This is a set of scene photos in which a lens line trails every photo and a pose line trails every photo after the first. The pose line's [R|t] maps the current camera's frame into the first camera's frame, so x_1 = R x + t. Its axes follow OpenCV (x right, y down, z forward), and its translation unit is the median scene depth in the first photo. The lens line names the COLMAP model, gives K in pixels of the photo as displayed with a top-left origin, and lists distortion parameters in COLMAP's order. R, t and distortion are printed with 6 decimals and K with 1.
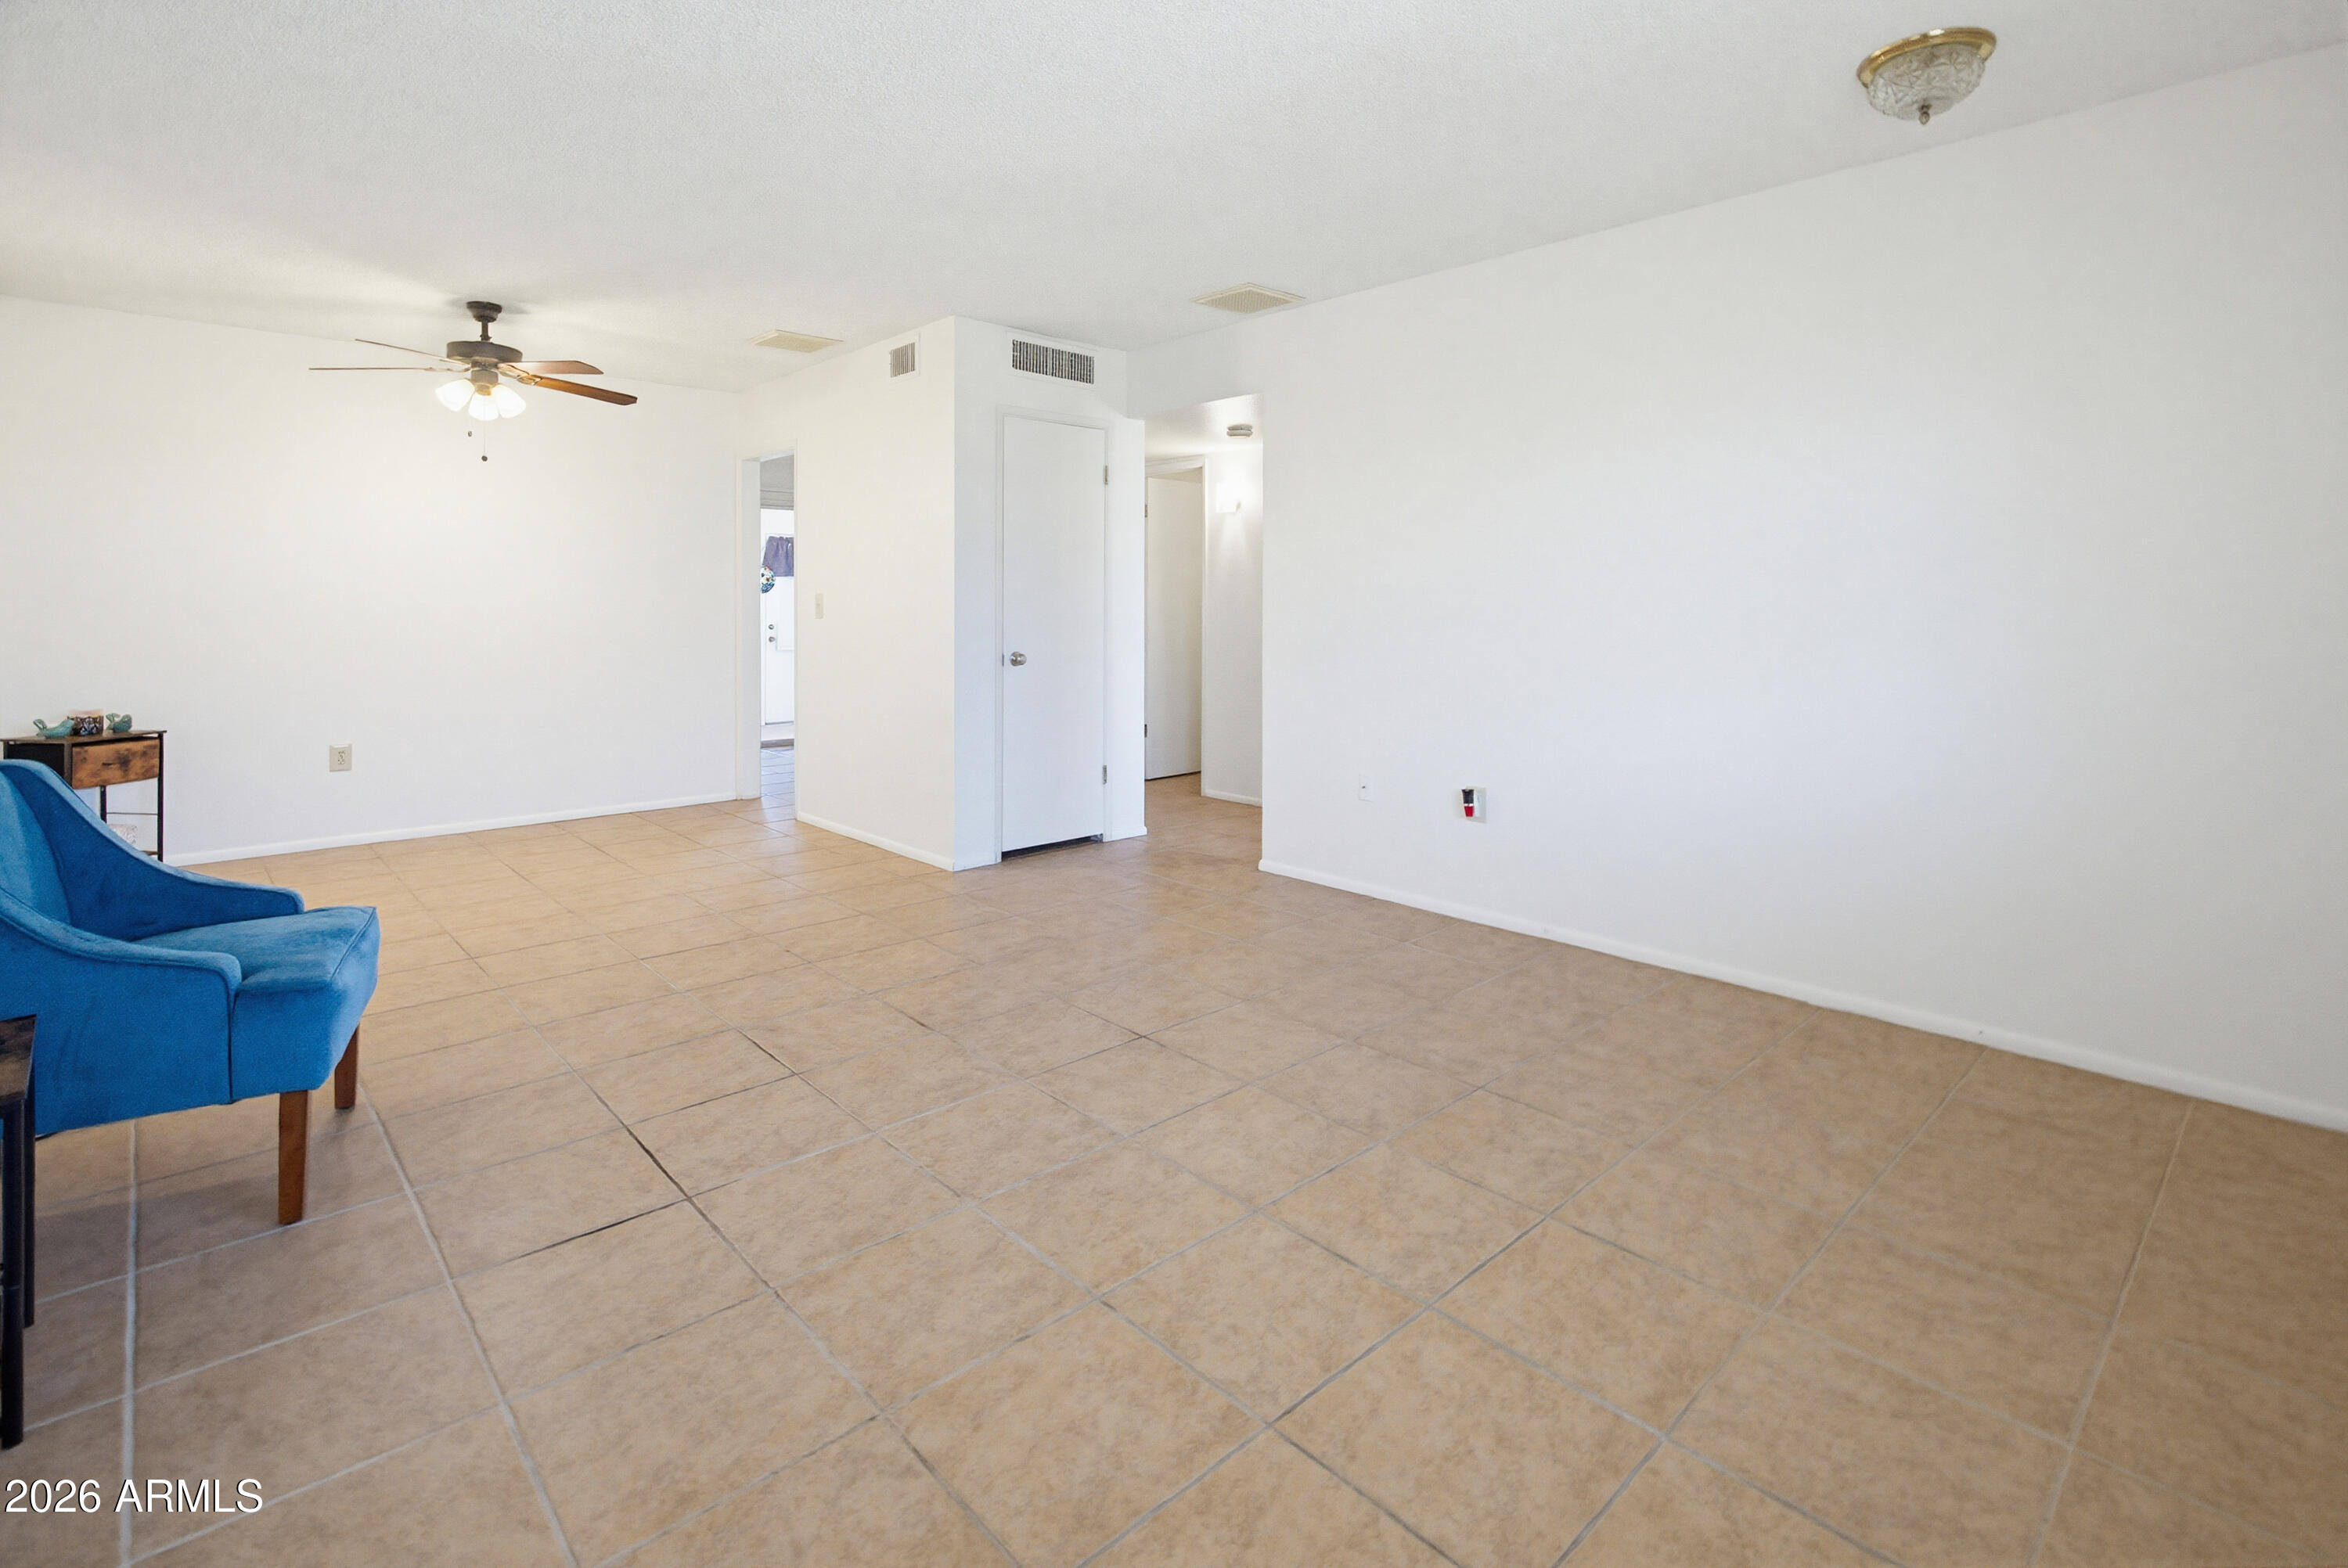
lens RADIAL K [[1098.0, 0, 1180.6], [0, 1098.0, 683.2], [0, 0, 1]] dist [0.001441, -0.000032]
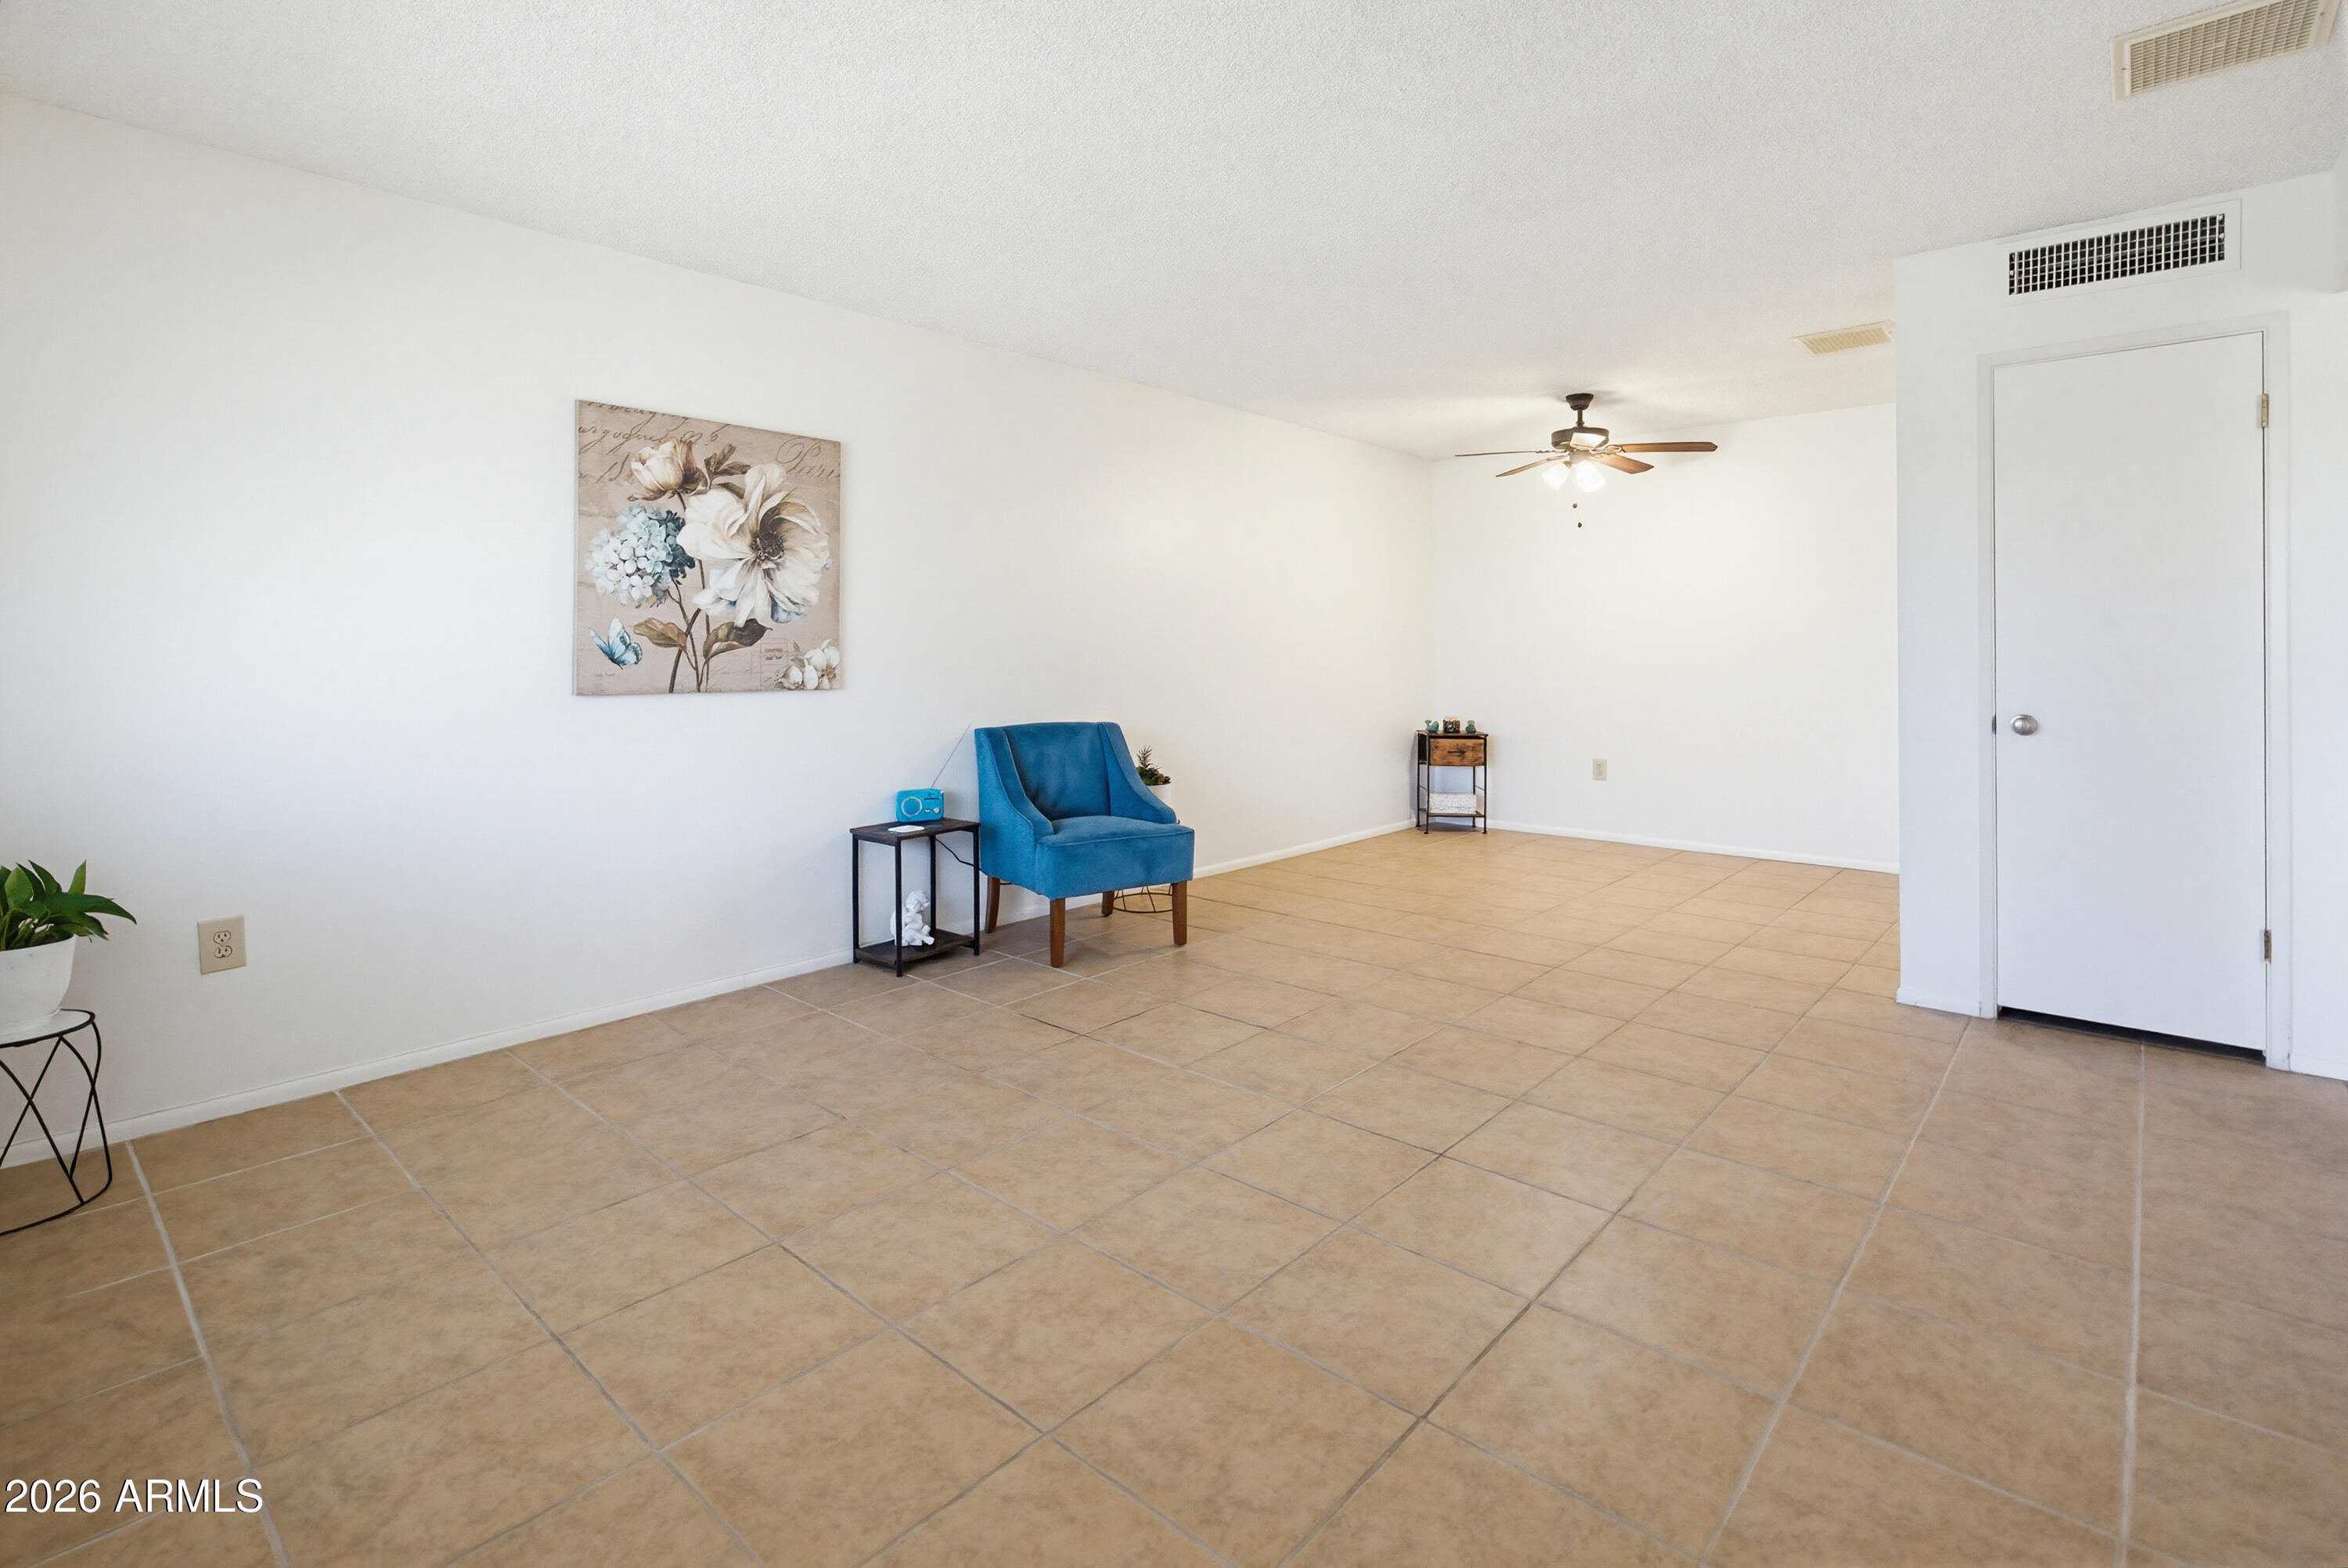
lens RADIAL K [[1098.0, 0, 1189.7], [0, 1098.0, 713.9], [0, 0, 1]] dist [0.001441, -0.000032]
pose [[0.093800, 0.055116, -0.994064, 0.535444], [-0.068643, 0.996448, 0.048771, -0.030425], [0.993222, 0.063661, 0.097250, 0.492522]]
